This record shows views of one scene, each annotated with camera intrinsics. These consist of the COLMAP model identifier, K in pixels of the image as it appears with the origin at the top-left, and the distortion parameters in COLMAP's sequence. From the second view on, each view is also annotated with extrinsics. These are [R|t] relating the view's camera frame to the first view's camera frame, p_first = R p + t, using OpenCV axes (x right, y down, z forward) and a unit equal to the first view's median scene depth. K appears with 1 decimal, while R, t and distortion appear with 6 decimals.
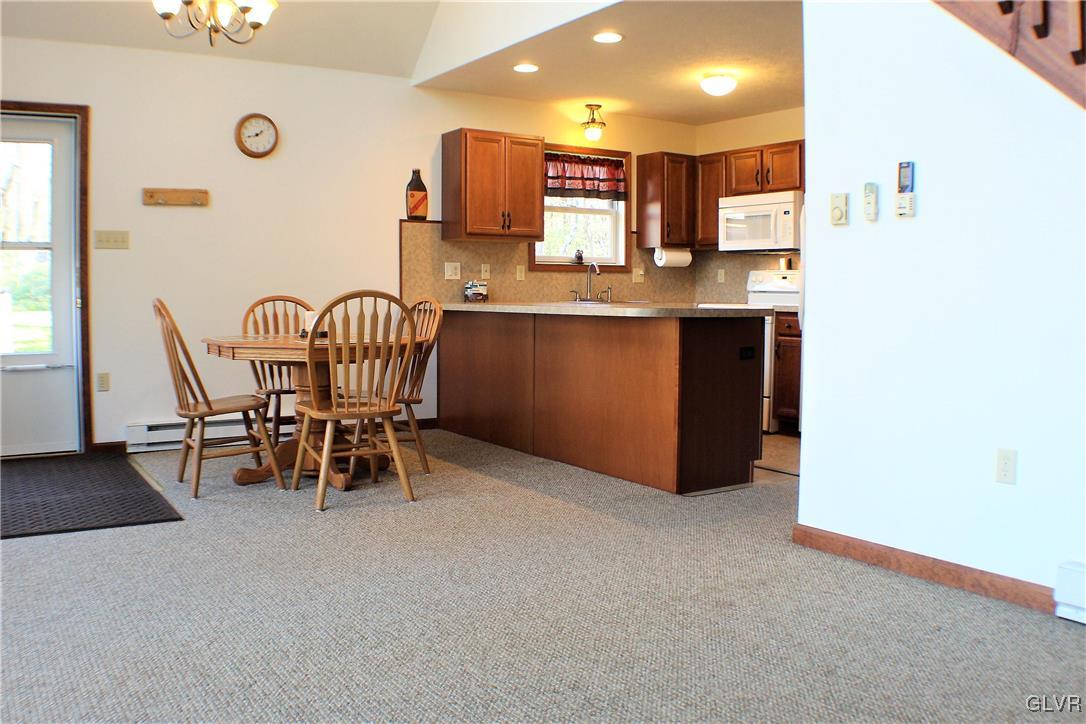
lens RADIAL K [[906.5, 0, 543.0], [0, 906.5, 362.0], [0, 0, 1]] dist [-0.213225, 0.083083]
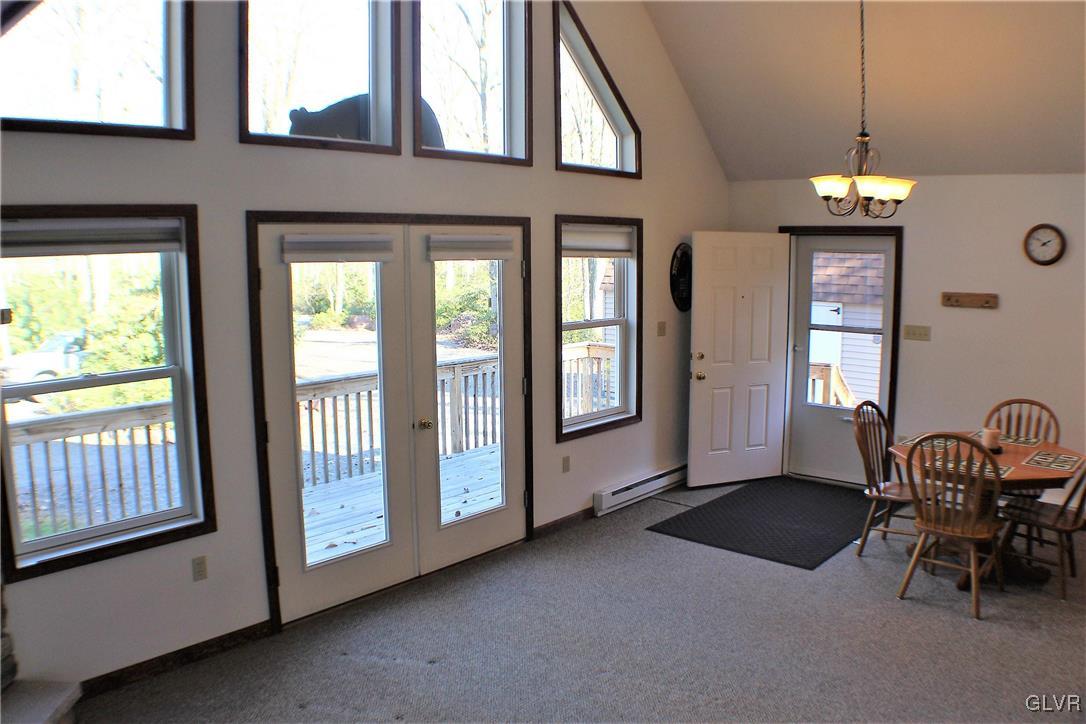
lens RADIAL K [[853.5, 0, 543.0], [0, 853.5, 362.0], [0, 0, 1]] dist [-0.215913, 0.088373]
pose [[0.256686, 0.121976, -0.958767, 0.403809], [-0.073577, 0.991592, 0.106454, -0.148461], [0.963690, 0.043218, 0.263502, 0.127564]]
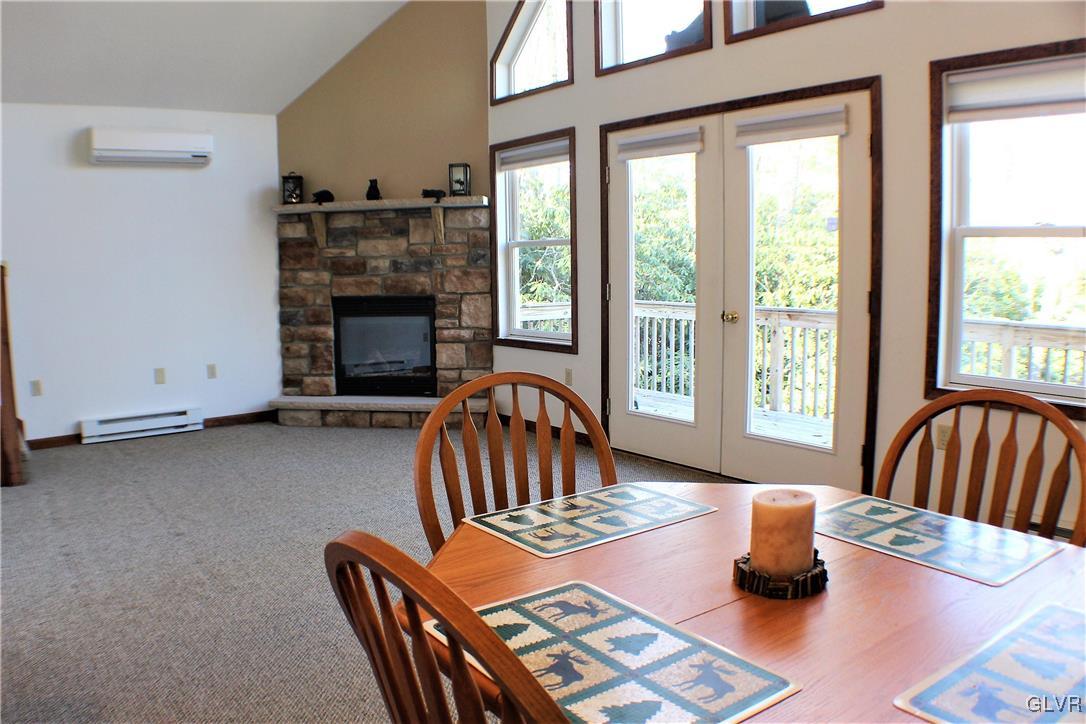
lens RADIAL K [[826.6, 0, 543.0], [0, 826.6, 362.0], [0, 0, 1]] dist [-0.205851, 0.052863]
pose [[-0.998054, 0.016487, -0.060129, -0.121176], [0.004110, 0.979705, 0.200403, -0.110064], [0.062213, 0.199766, -0.977867, 0.888895]]
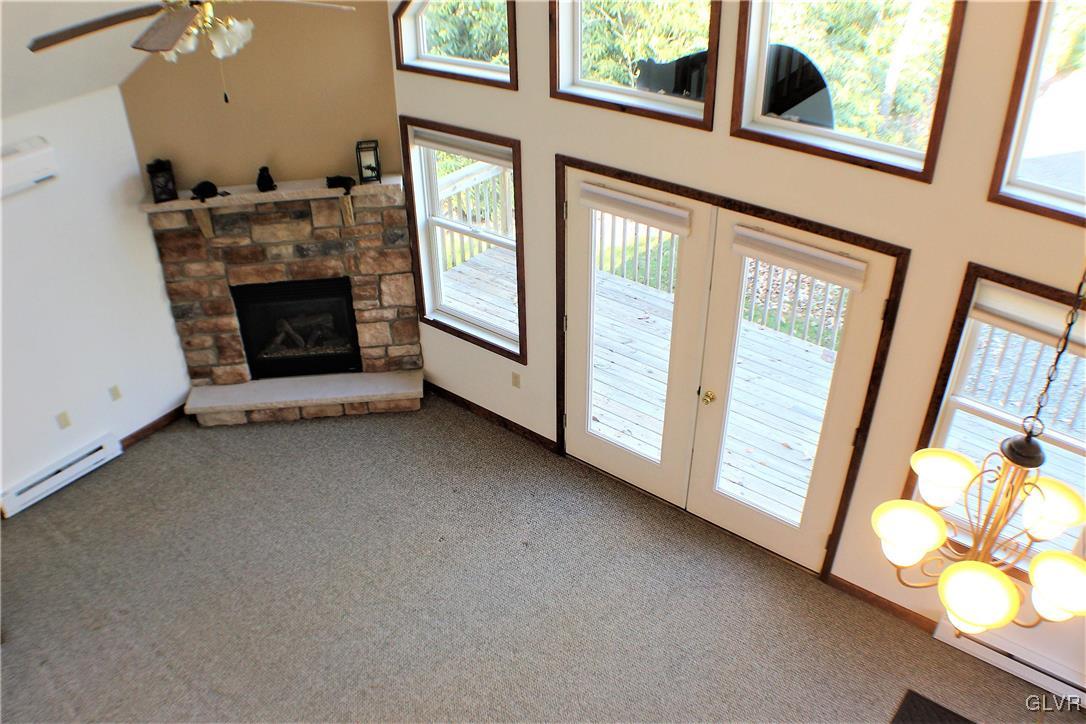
lens RADIAL K [[853.5, 0, 543.0], [0, 853.5, 362.0], [0, 0, 1]] dist [-0.215913, 0.088373]
pose [[-0.953253, 0.173028, -0.247732, -0.012690], [-0.015182, 0.791369, 0.611150, -0.470486], [0.301793, 0.586341, -0.751748, 0.704439]]
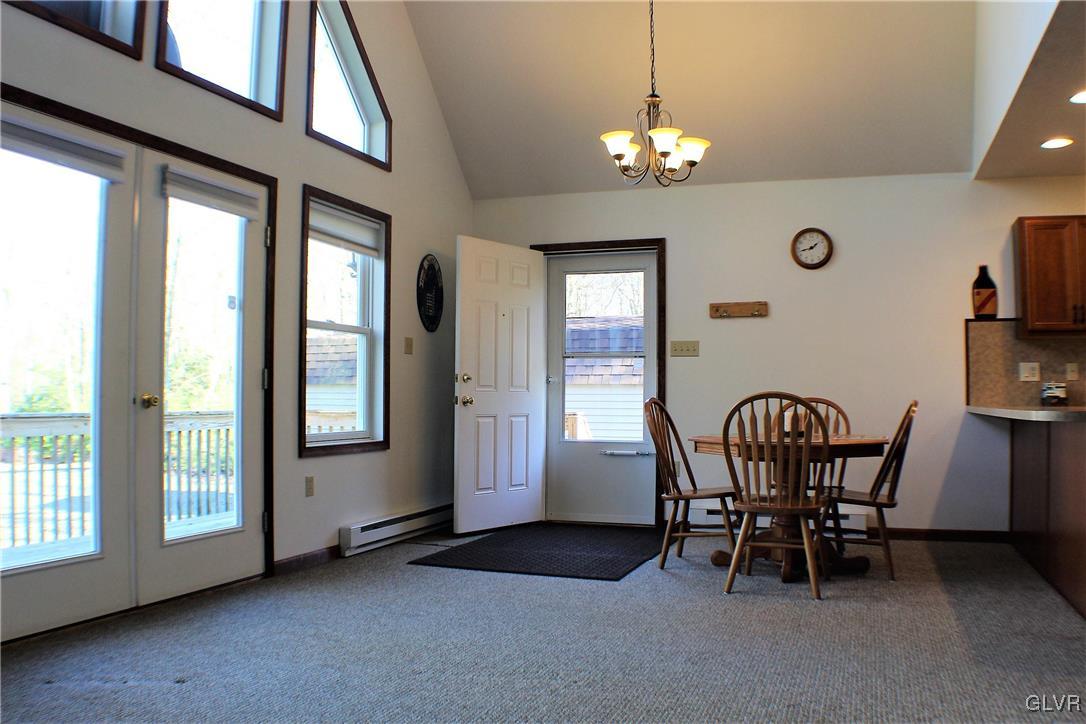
lens RADIAL K [[906.5, 0, 543.0], [0, 906.5, 362.0], [0, 0, 1]] dist [-0.213225, 0.083083]
pose [[0.590135, -0.030220, -0.806739, 0.304769], [-0.066868, 0.994036, -0.086150, -0.003172], [0.804531, 0.104785, 0.584594, 0.094634]]
